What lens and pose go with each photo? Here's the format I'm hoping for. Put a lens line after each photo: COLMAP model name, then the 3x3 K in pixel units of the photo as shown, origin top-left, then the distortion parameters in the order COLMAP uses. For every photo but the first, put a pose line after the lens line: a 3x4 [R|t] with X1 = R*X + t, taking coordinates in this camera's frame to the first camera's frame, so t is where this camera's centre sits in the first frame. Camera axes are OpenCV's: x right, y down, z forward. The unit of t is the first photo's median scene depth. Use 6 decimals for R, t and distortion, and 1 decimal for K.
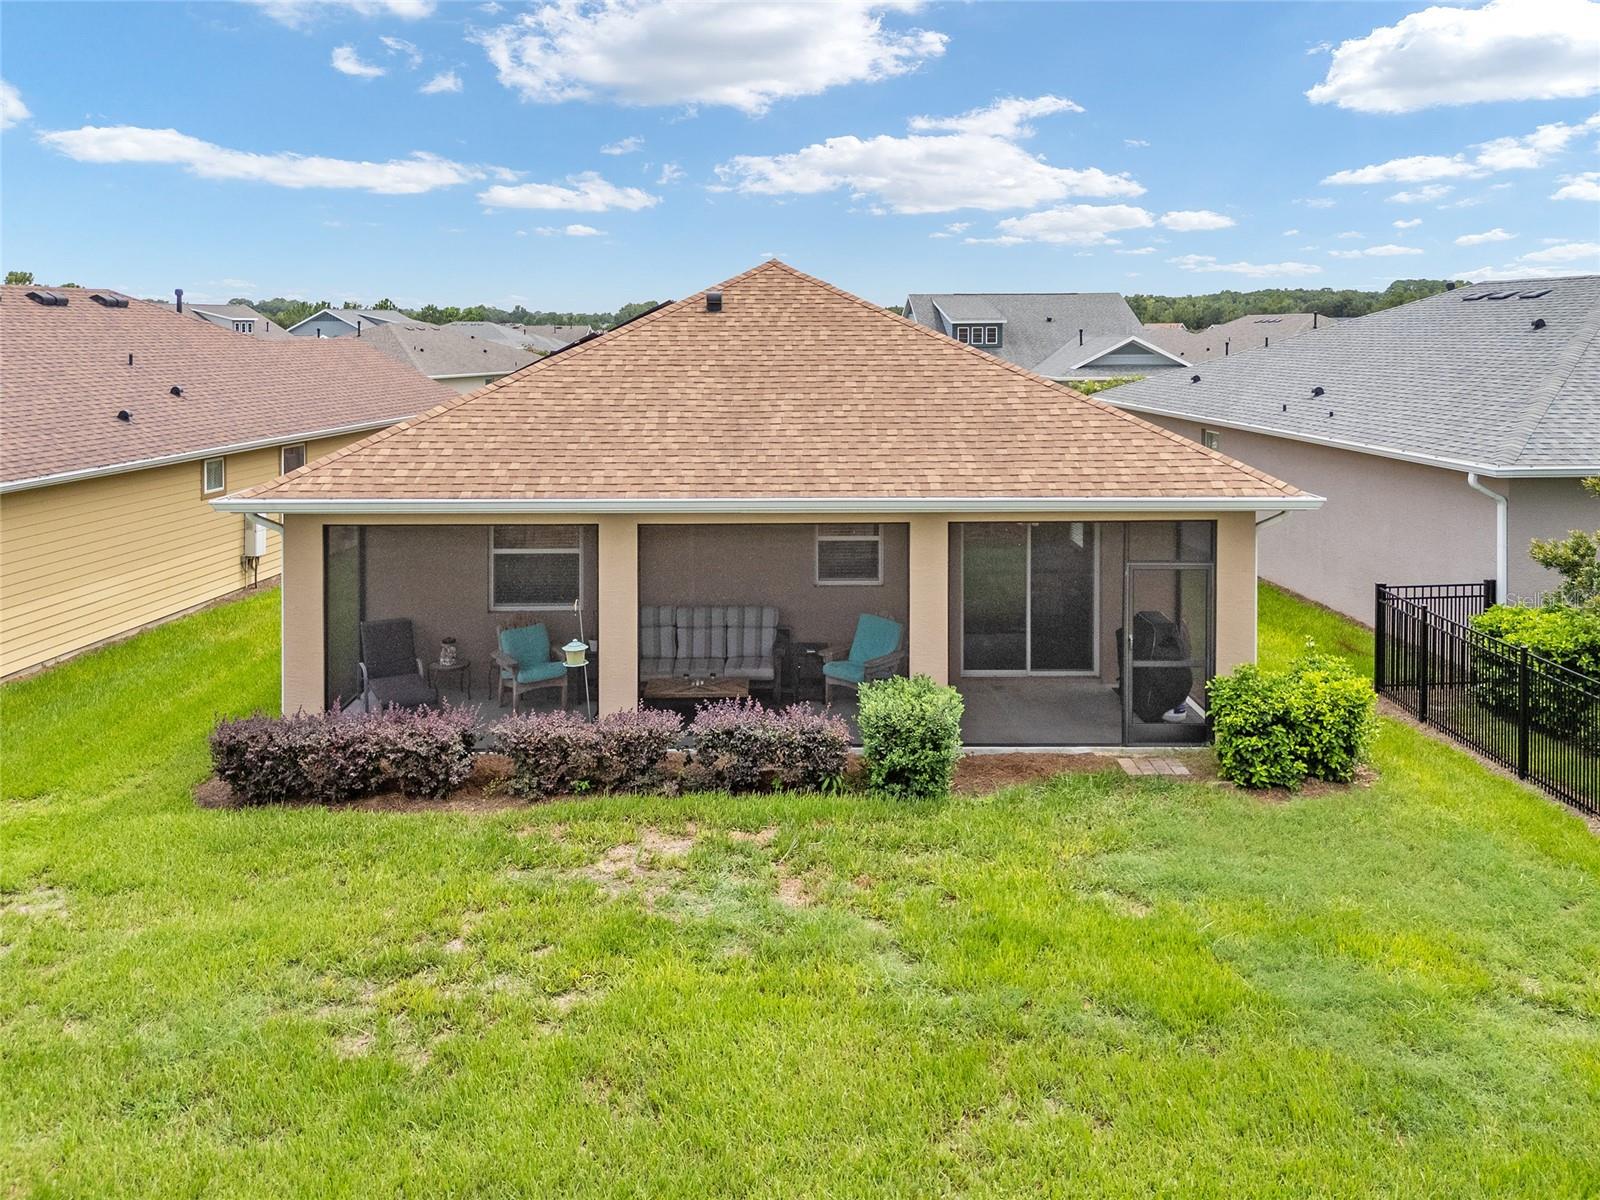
lens RADIAL K [[1255.5, 0, 799.4], [0, 1255.5, 352.3], [0, 0, 1]] dist [0.048774, -0.069666]
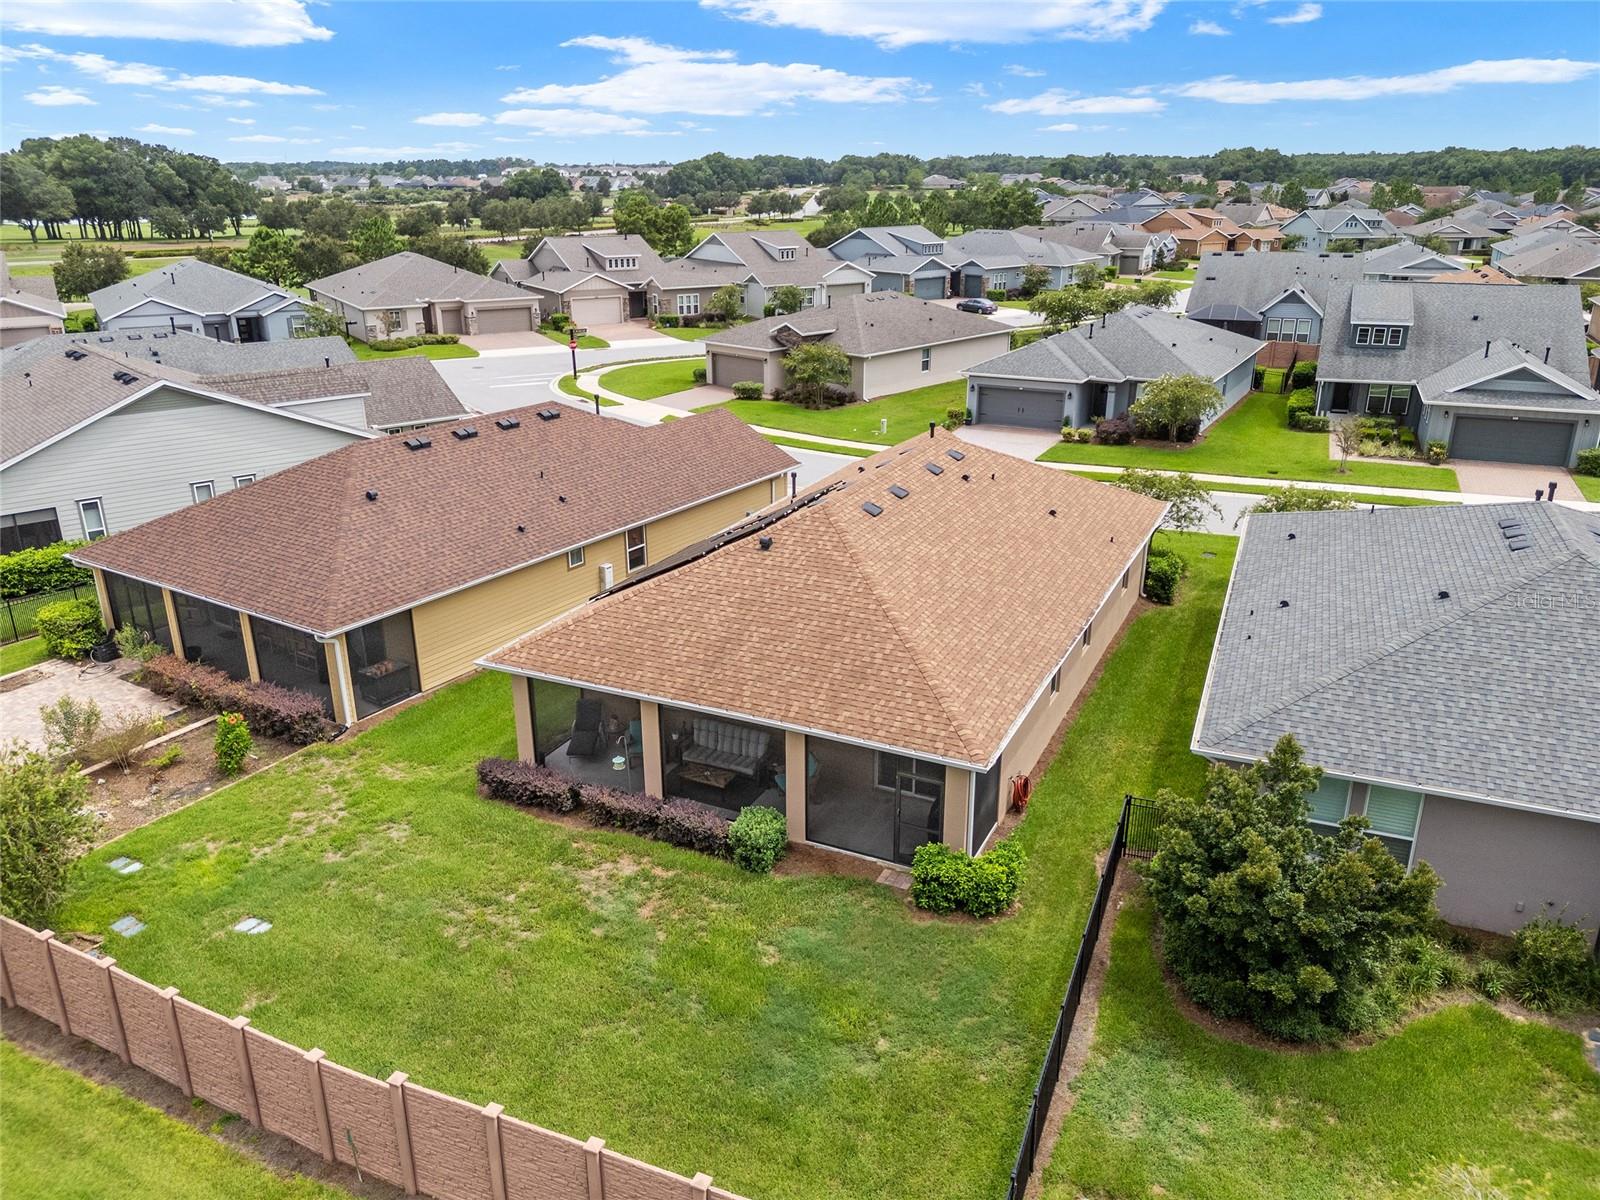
lens RADIAL K [[1174.7, 0, 798.6], [0, 1174.7, 603.3], [0, 0, 1]] dist [0.091149, -0.110346]
pose [[0.892360, 0.152833, -0.424660, 0.795490], [-0.005634, 0.944618, 0.328123, -0.590872], [0.451290, -0.290411, 0.843800, -0.375919]]
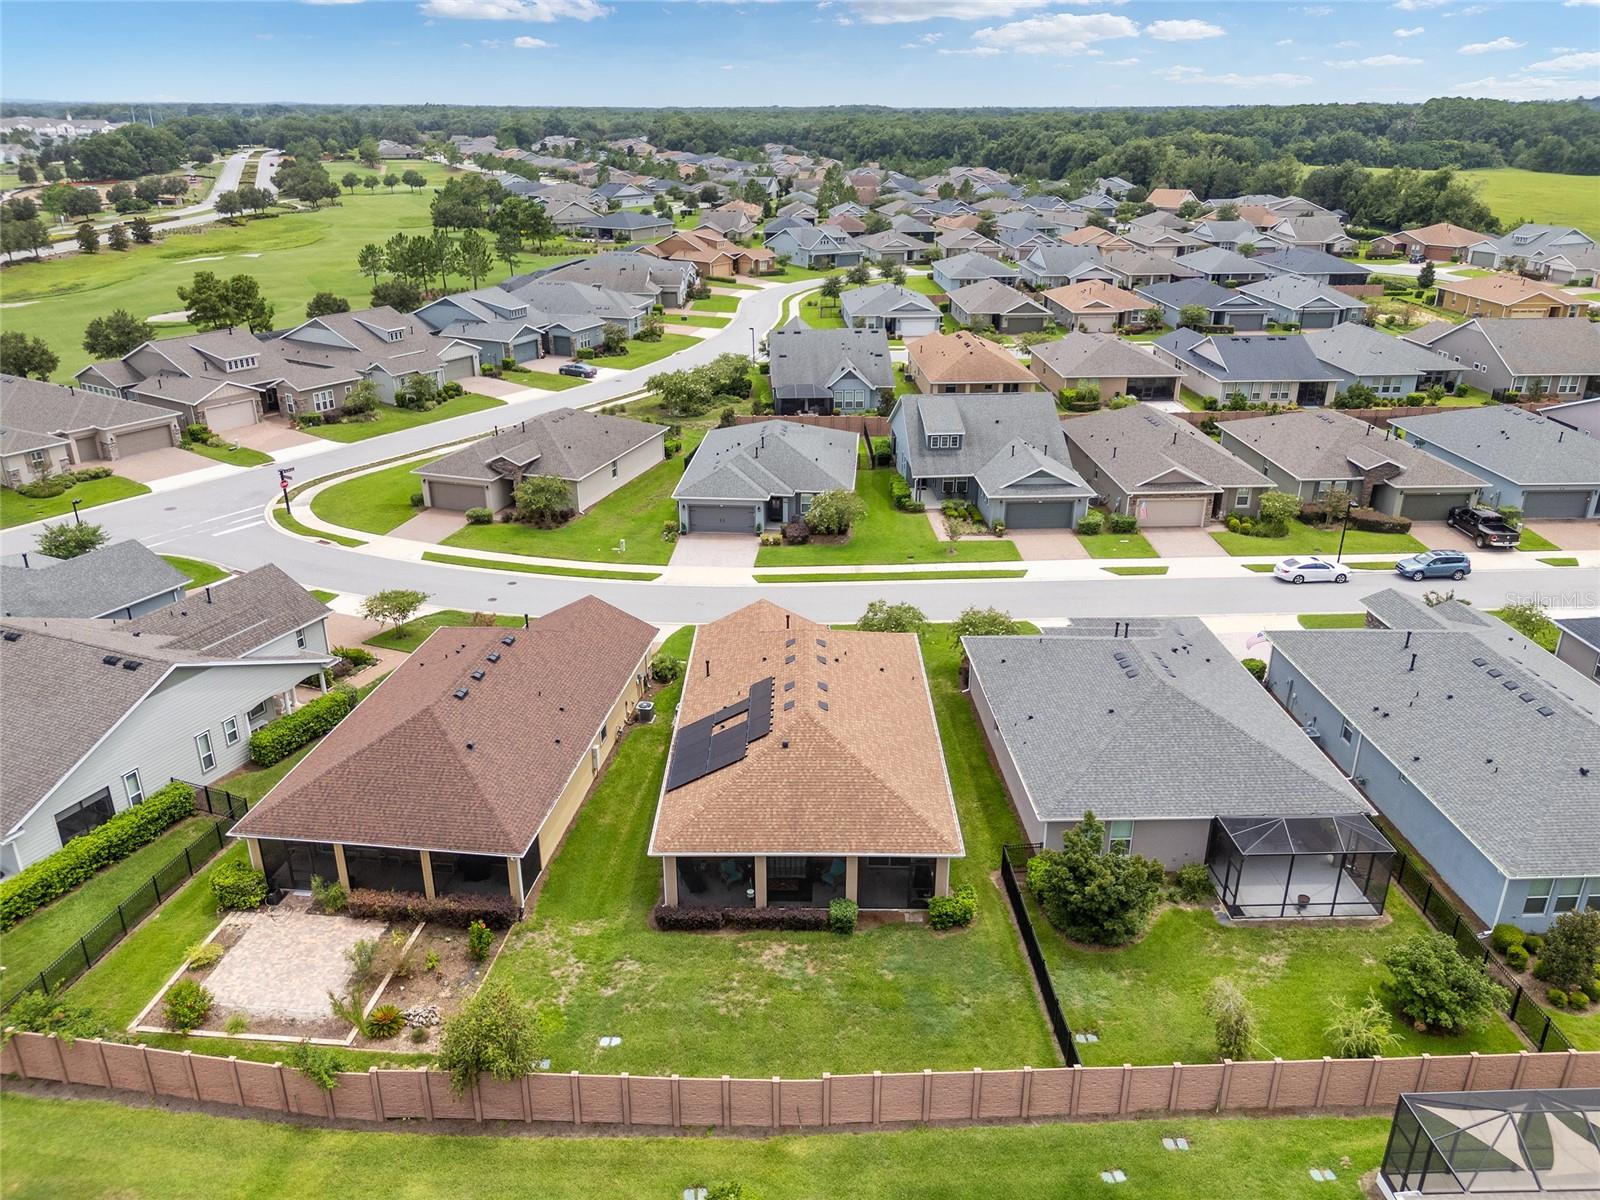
lens RADIAL K [[1174.7, 0, 798.6], [0, 1174.7, 603.3], [0, 0, 1]] dist [0.091149, -0.110346]
pose [[0.999651, 0.010896, -0.024059, 0.027914], [-0.001283, 0.929886, 0.367846, -1.655881], [0.026380, -0.367687, 0.929575, -1.707148]]
